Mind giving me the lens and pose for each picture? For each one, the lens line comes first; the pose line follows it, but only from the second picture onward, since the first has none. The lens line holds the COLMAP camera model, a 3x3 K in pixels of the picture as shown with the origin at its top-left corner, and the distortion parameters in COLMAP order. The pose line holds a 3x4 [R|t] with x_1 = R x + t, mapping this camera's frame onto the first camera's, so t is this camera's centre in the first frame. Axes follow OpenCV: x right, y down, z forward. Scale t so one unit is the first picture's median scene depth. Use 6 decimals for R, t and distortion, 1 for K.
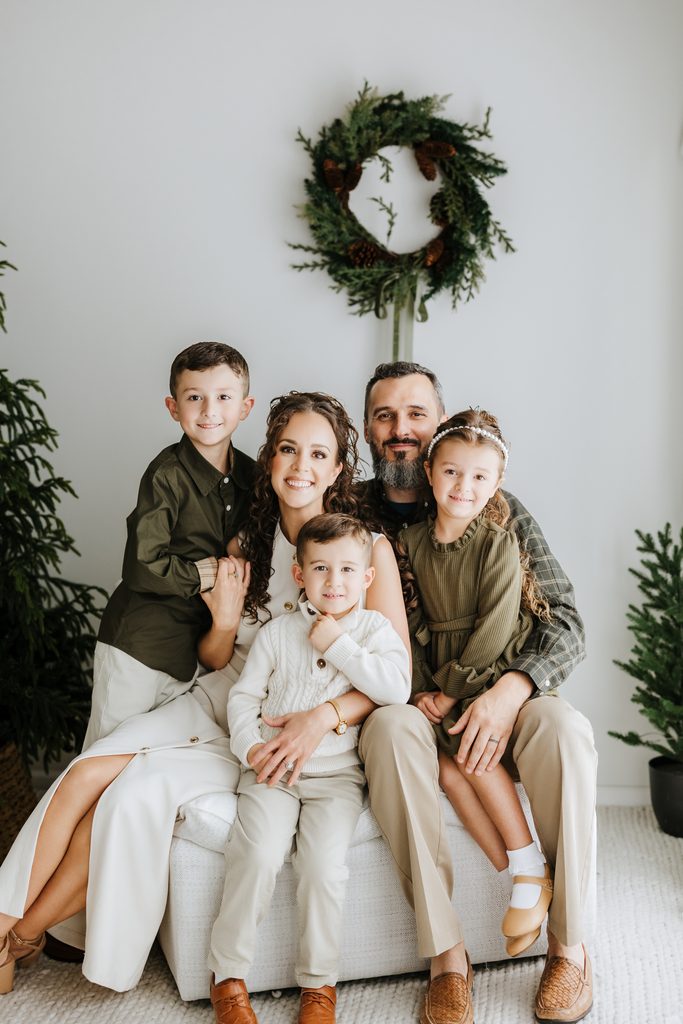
lens RADIAL K [[1624.2, 0, 348.8], [0, 1624.2, 495.2], [0, 0, 1]] dist [0.026122, 0.000000]
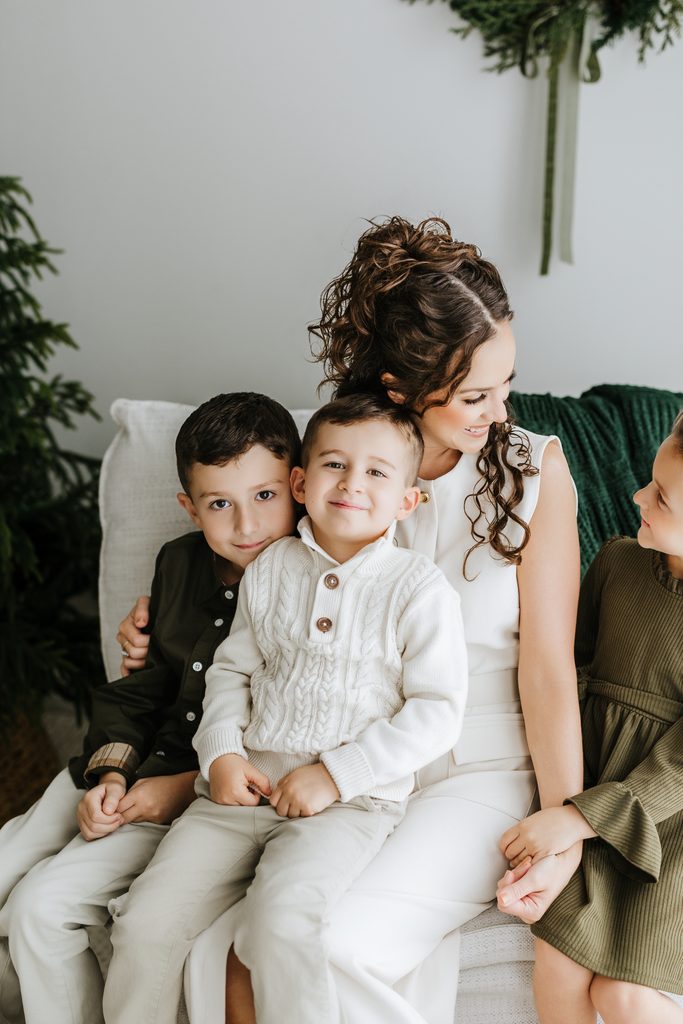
lens RADIAL K [[1650.7, 0, 333.6], [0, 1650.7, 531.2], [0, 0, 1]] dist [-0.008910, 0.000000]
pose [[0.985665, 0.037288, -0.164540, 0.059334], [-0.004991, 0.981288, 0.192482, -0.056983], [0.168639, -0.188902, 0.967407, 0.305359]]
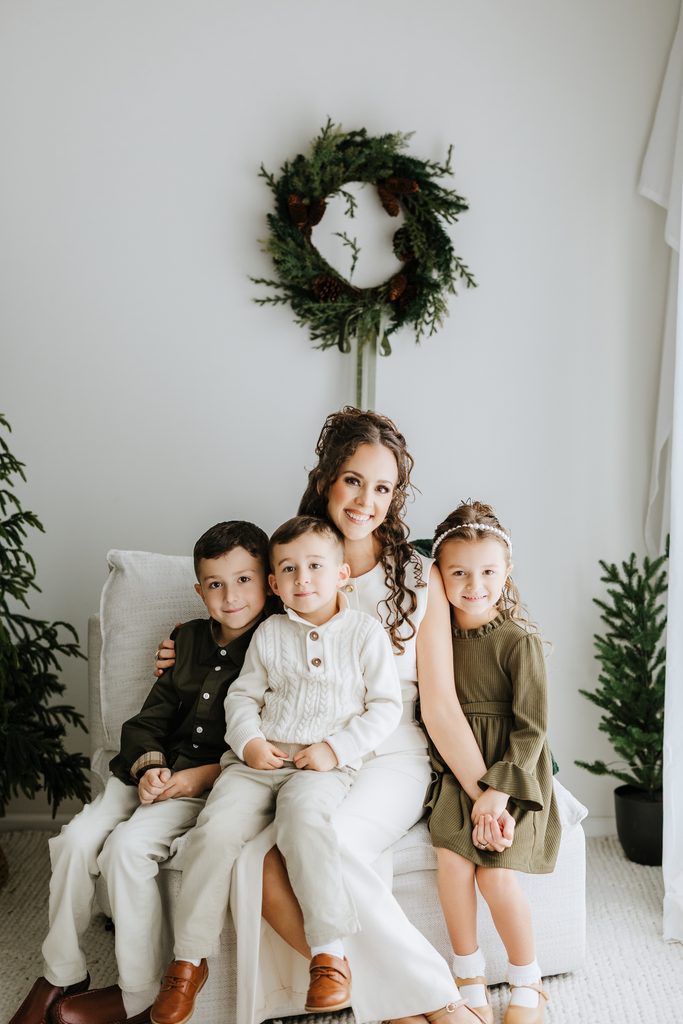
lens RADIAL K [[1696.7, 0, 339.5], [0, 1696.7, 487.9], [0, 0, 1]] dist [0.036298, 0.000000]
pose [[0.997013, -0.004780, 0.077091, -0.065373], [0.007243, 0.999471, -0.031692, 0.008359], [-0.076899, 0.032155, 0.996520, -0.043628]]
